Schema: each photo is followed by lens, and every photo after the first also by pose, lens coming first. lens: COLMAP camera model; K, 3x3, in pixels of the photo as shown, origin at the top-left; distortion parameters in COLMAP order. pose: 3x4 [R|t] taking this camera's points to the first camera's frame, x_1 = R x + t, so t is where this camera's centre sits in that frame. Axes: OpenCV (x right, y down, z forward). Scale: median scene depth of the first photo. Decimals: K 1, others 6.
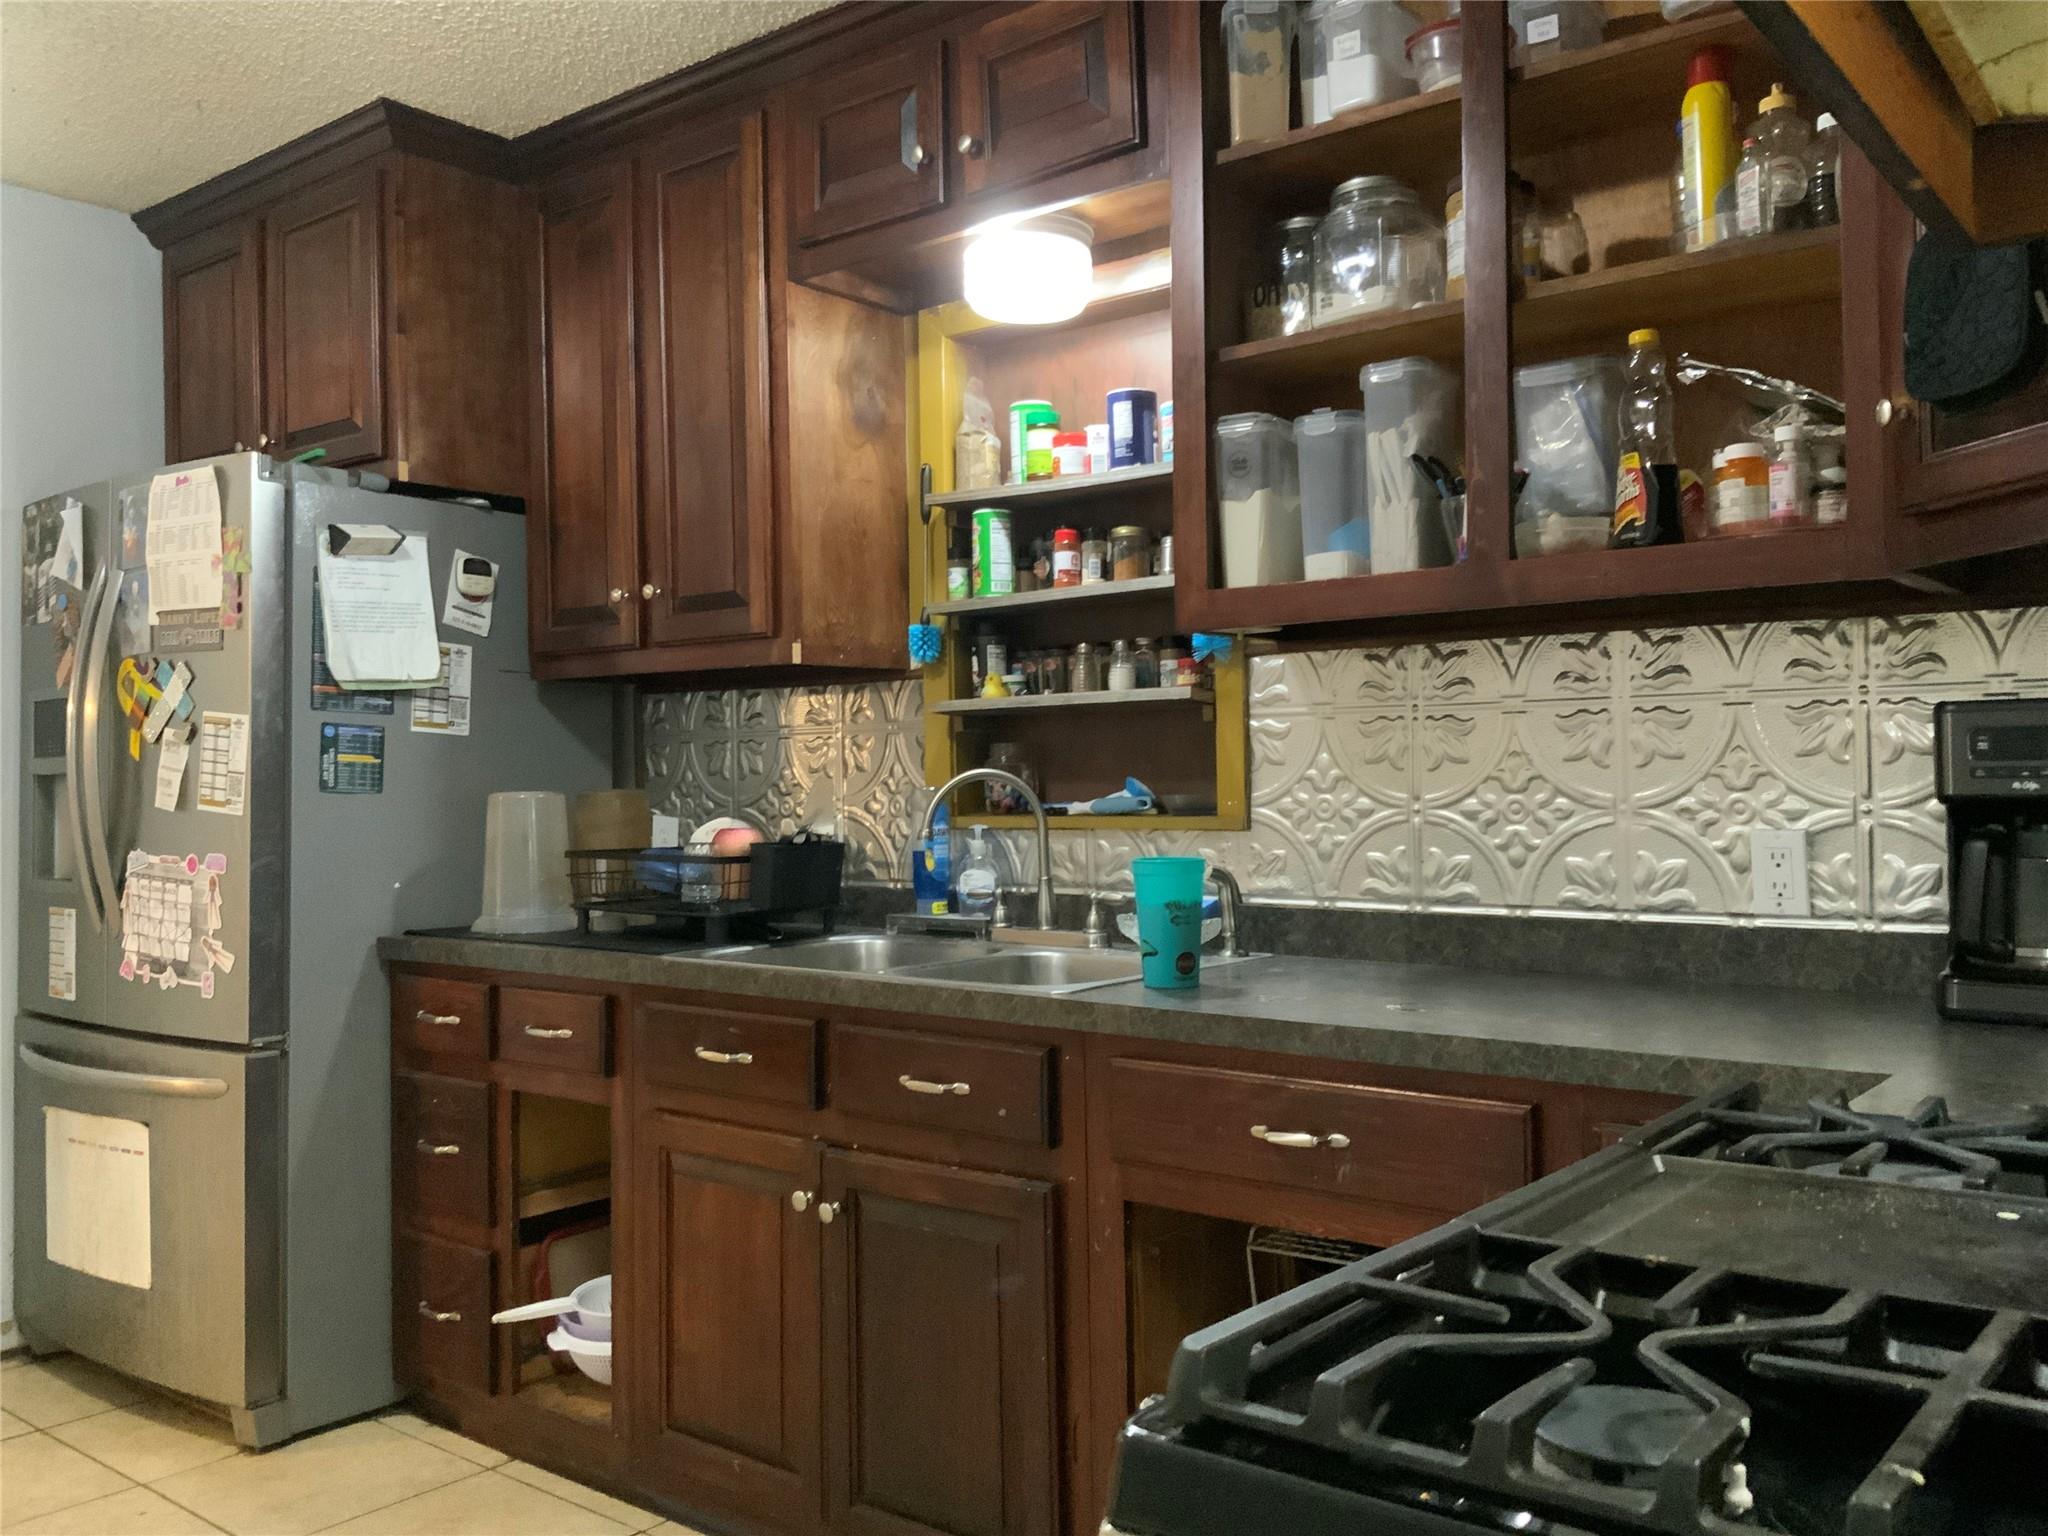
lens RADIAL K [[1686.2, 0, 1019.7], [0, 1686.2, 760.9], [0, 0, 1]] dist [0.072465, -0.149979]
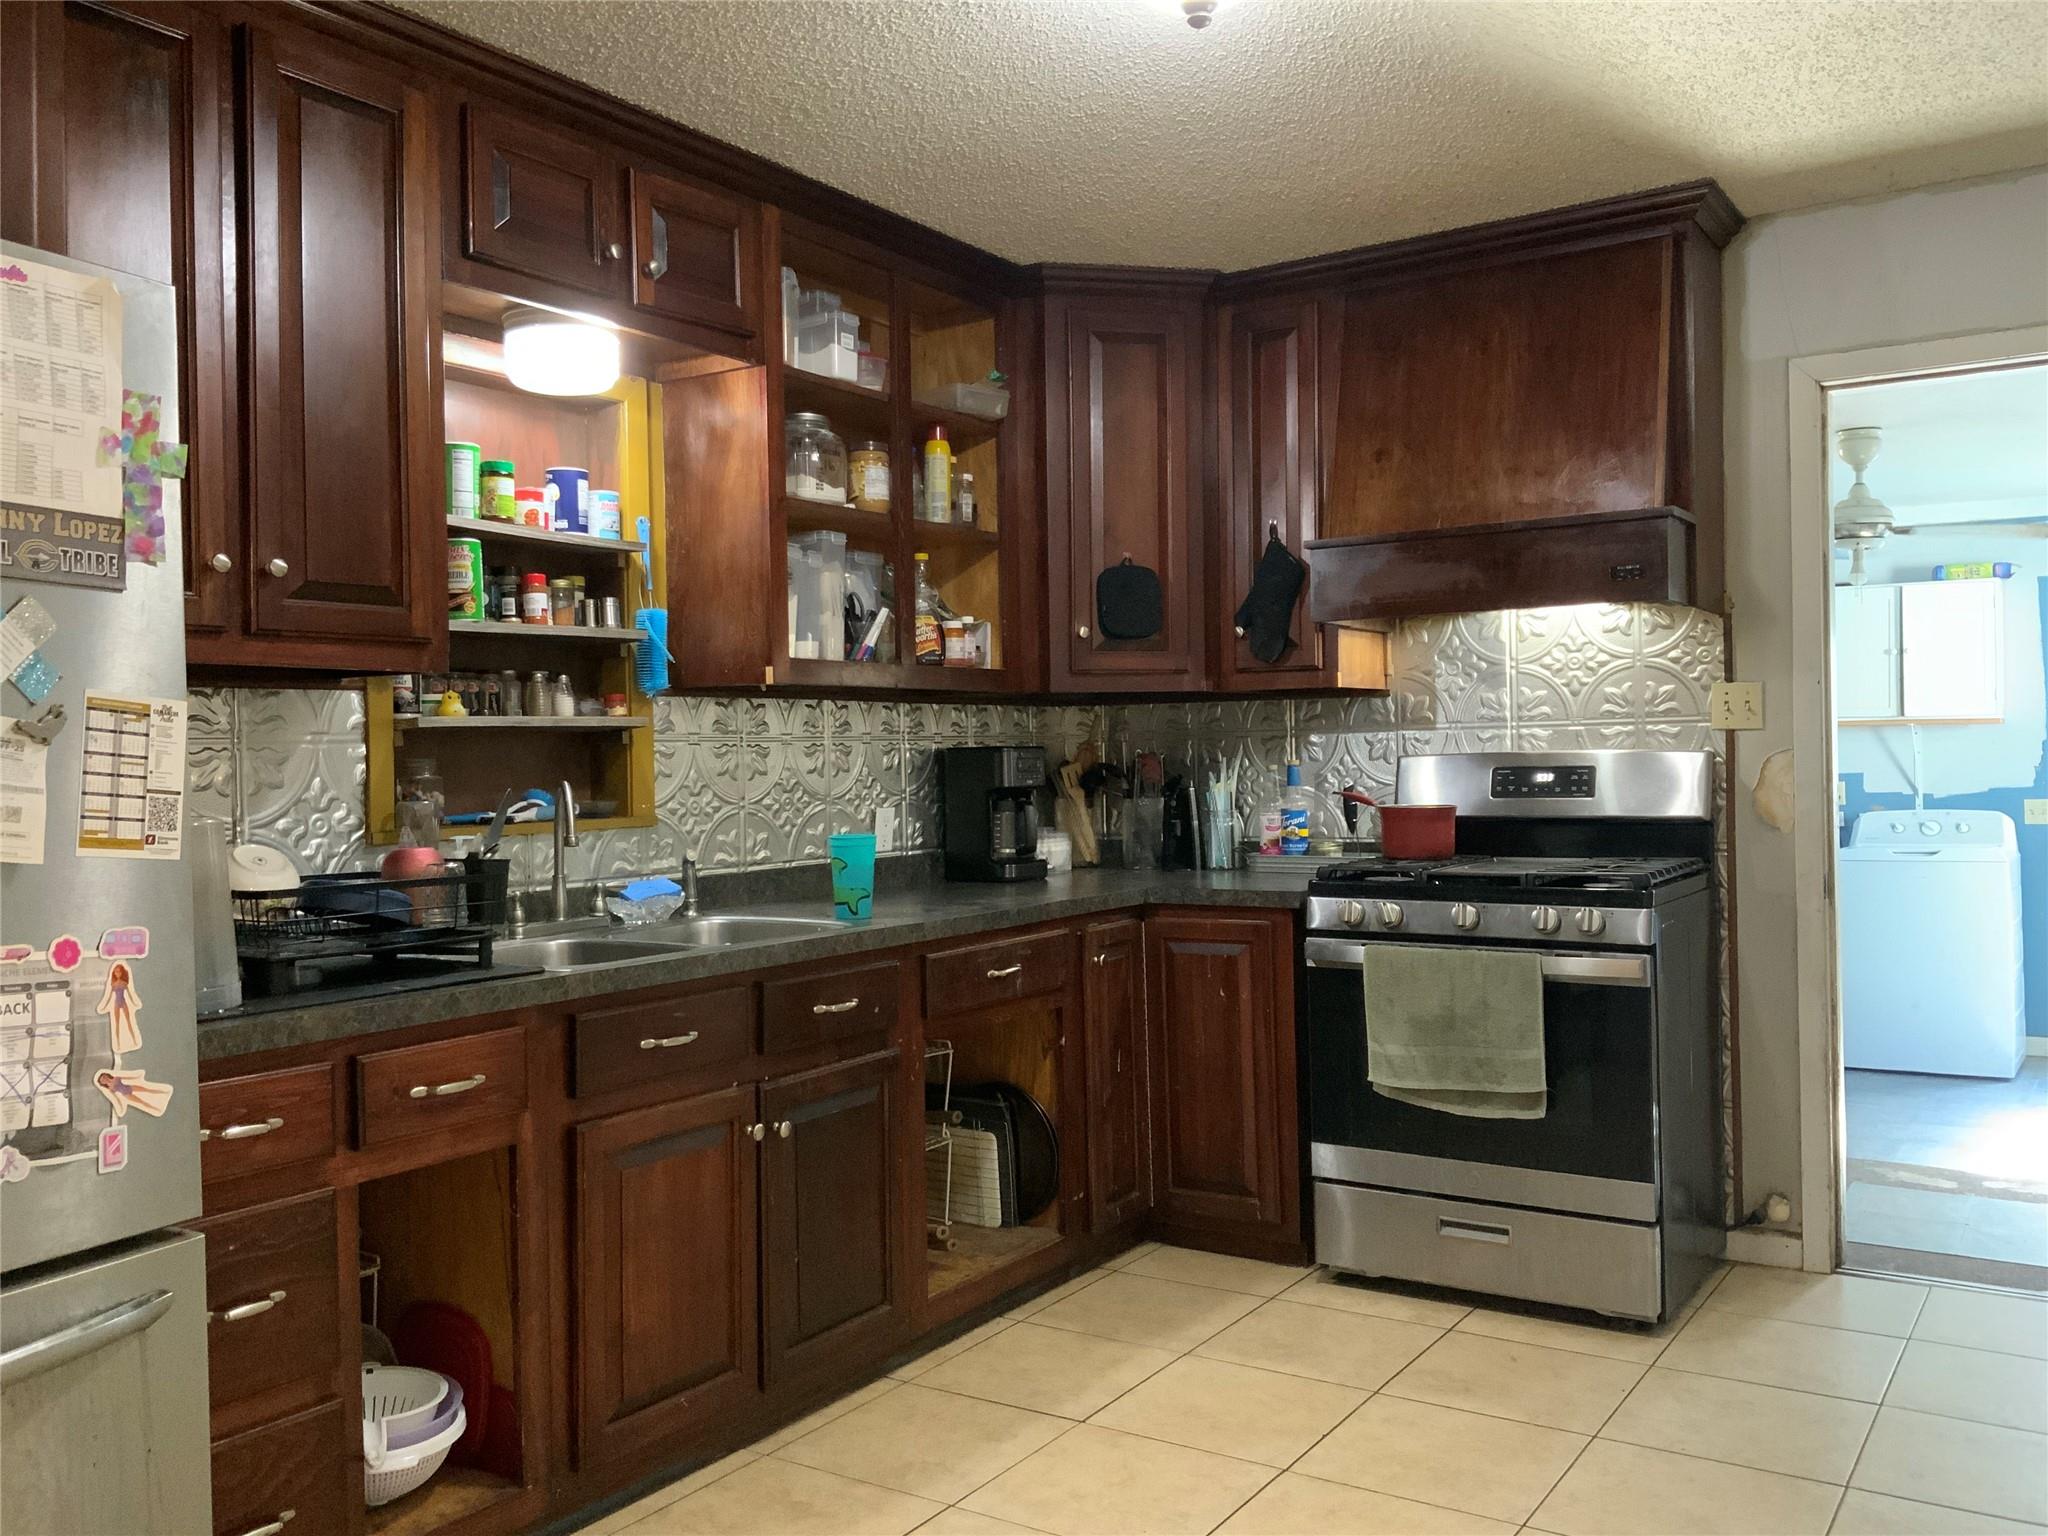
lens RADIAL K [[1686.2, 0, 1019.7], [0, 1686.2, 760.9], [0, 0, 1]] dist [0.072465, -0.149979]
pose [[-0.080085, 0.010293, 0.996735, -1.135258], [0.010516, 0.999900, -0.009481, 0.004796], [-0.996733, 0.009722, -0.080186, 0.755126]]
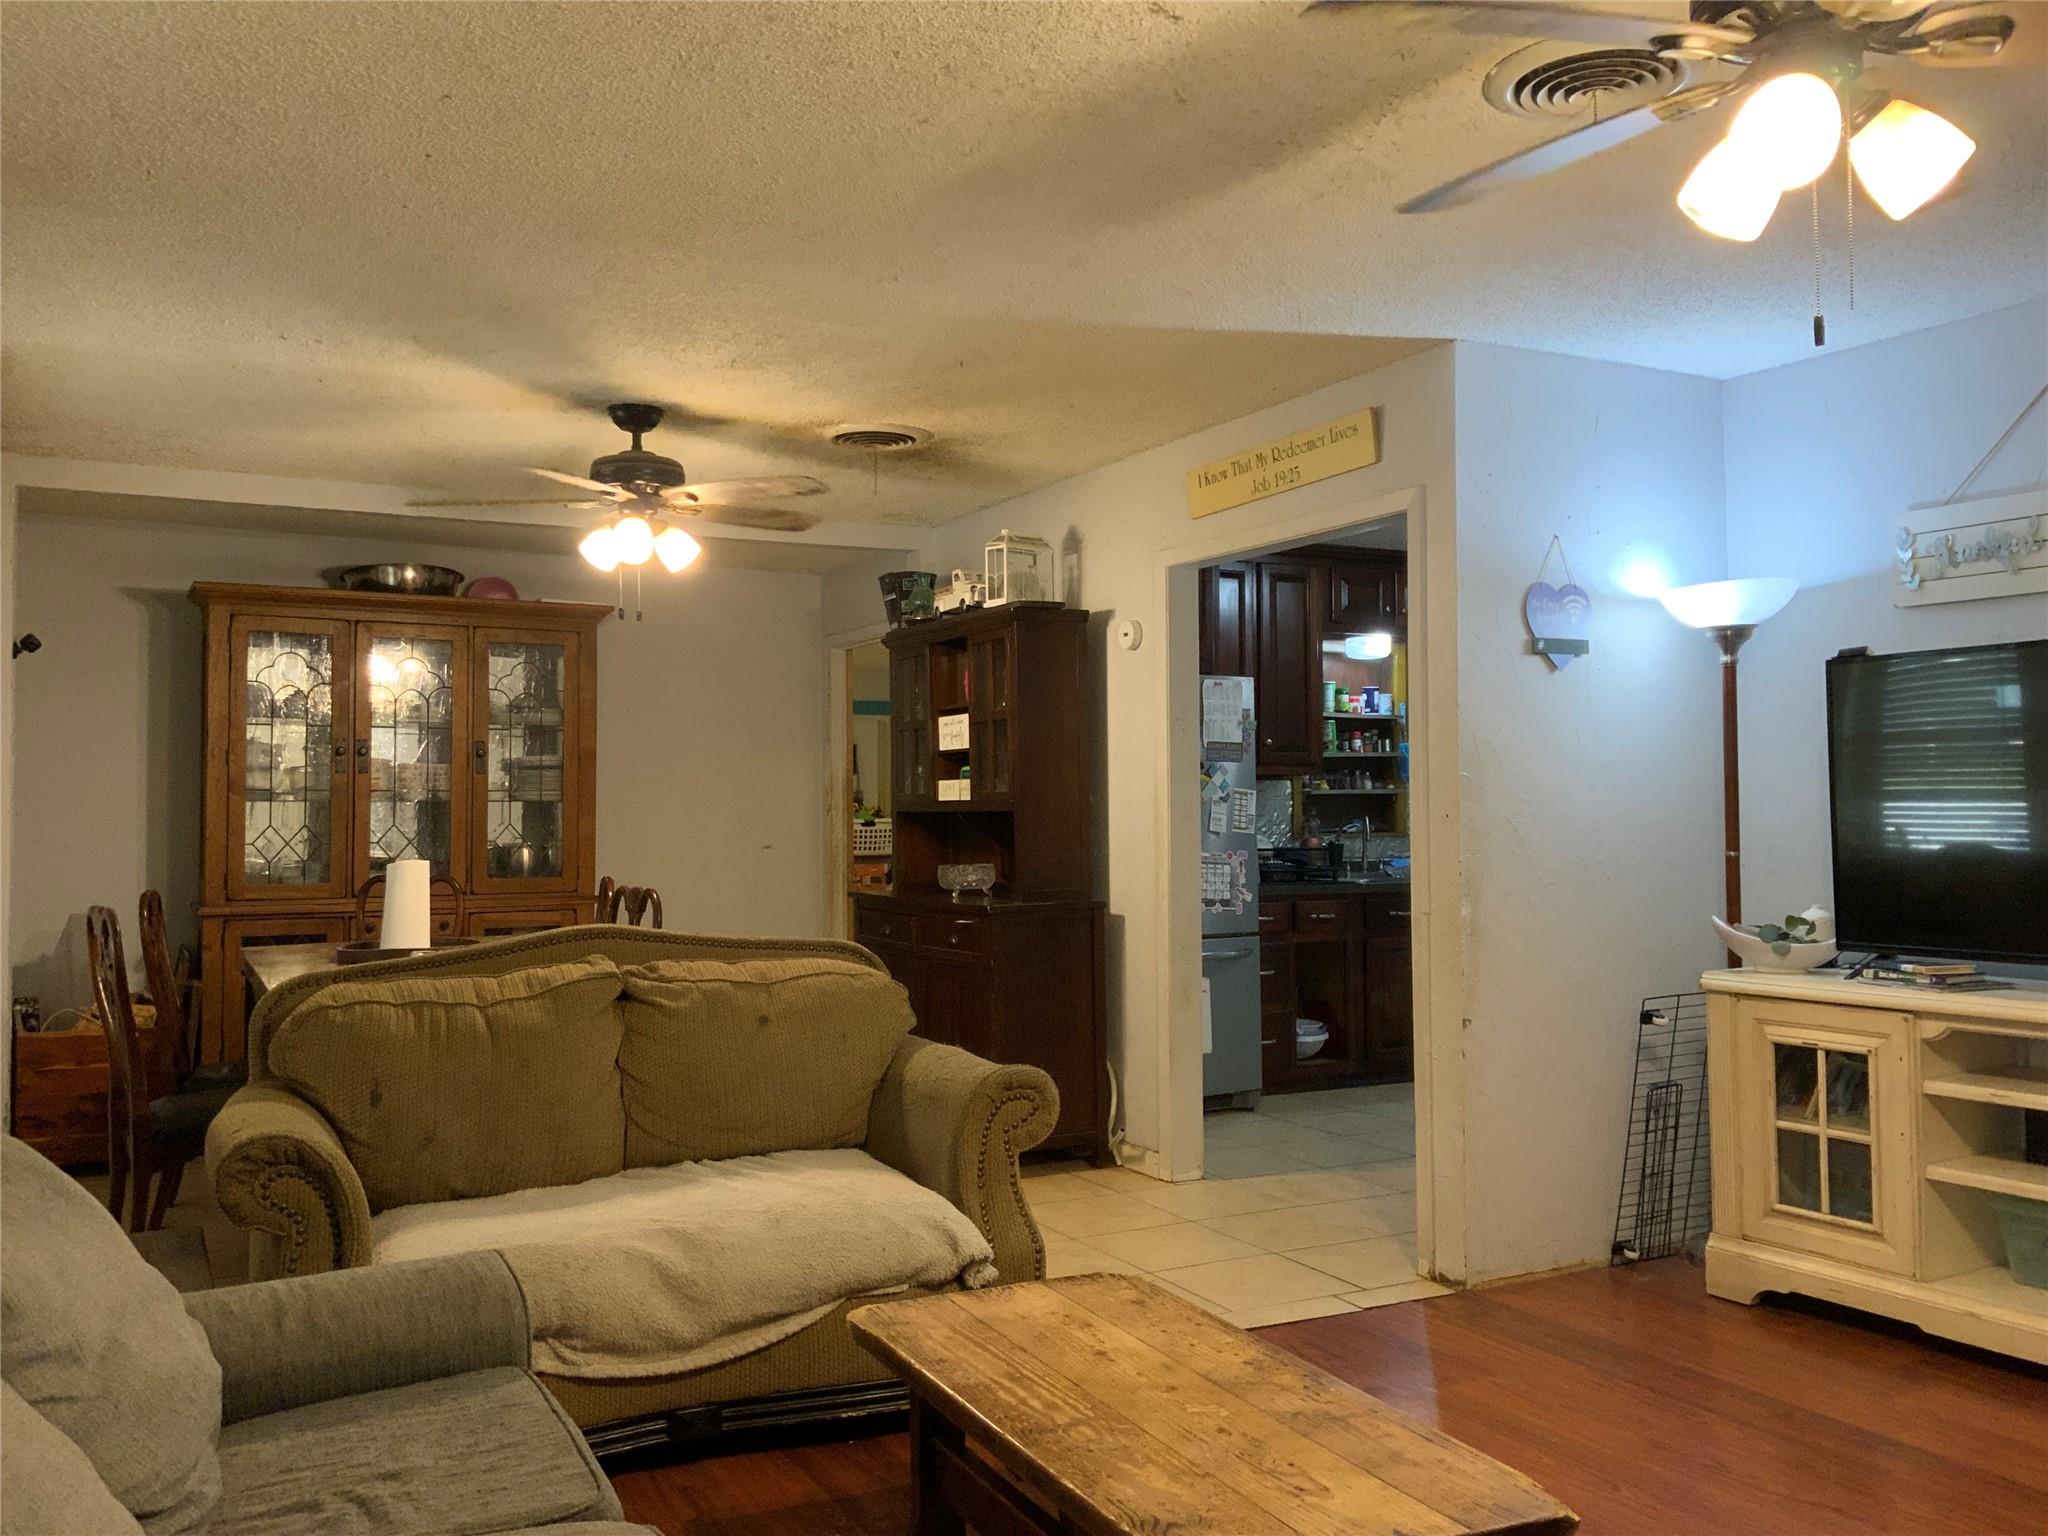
lens RADIAL K [[1688.2, 0, 1020.2], [0, 1688.2, 756.6], [0, 0, 1]] dist [0.068852, -0.139040]
pose [[0.400110, 0.039029, 0.915636, -2.770892], [-0.009683, 0.999217, -0.038360, 0.018855], [-0.916416, 0.006482, 0.400174, 0.374080]]
